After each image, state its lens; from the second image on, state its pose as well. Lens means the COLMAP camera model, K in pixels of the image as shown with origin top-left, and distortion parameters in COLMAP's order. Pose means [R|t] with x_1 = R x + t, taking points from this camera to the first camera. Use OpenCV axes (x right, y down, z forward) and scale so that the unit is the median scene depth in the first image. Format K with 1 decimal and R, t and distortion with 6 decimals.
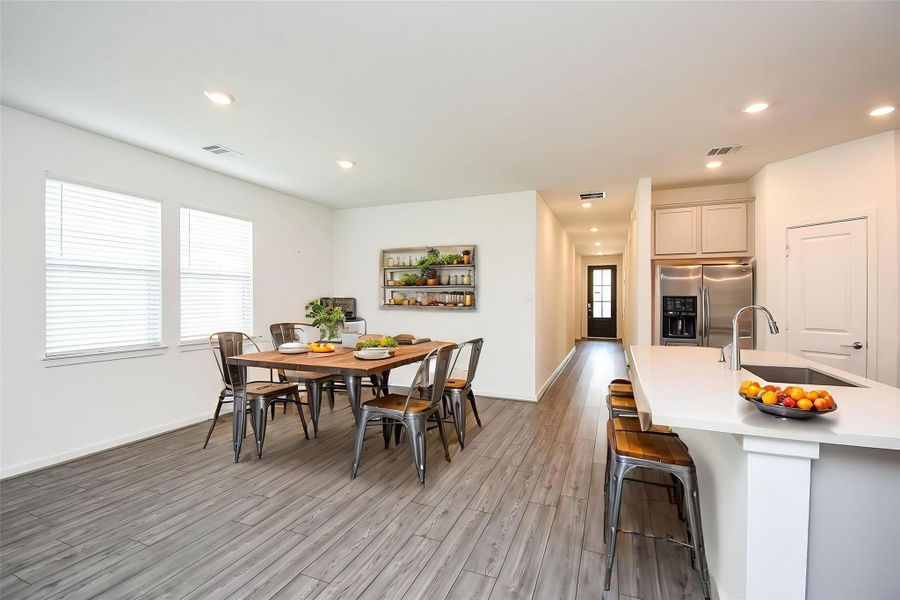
lens RADIAL K [[399.6, 0, 448.0], [0, 399.6, 298.2], [0, 0, 1]] dist [0.025192, -0.022496]
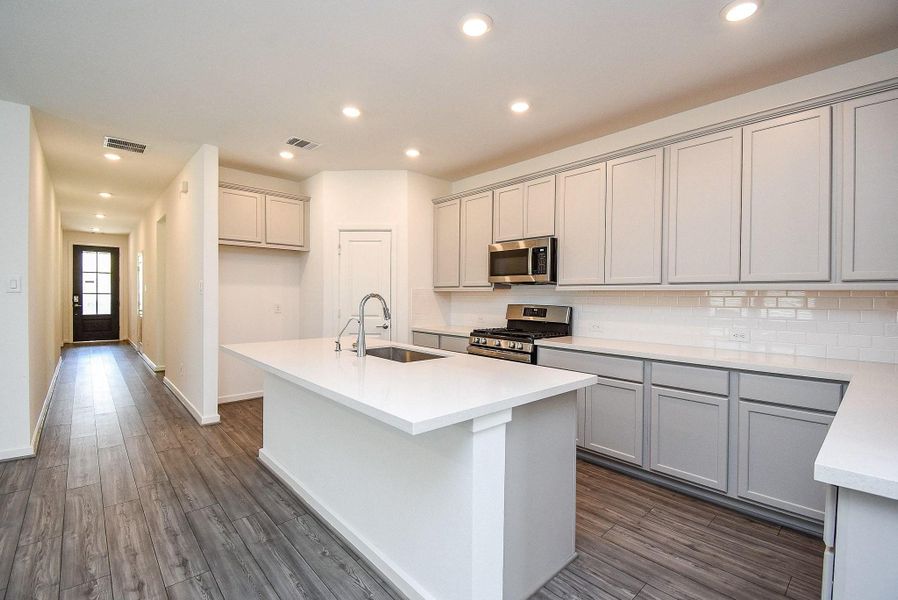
lens RADIAL K [[398.7, 0, 447.0], [0, 398.7, 298.3], [0, 0, 1]] dist [0.025192, -0.022496]
pose [[0.423047, -0.002633, 0.906104, -0.059002], [-0.010845, 0.999909, 0.007969, 0.008658], [-0.906043, -0.013198, 0.422980, 0.178464]]
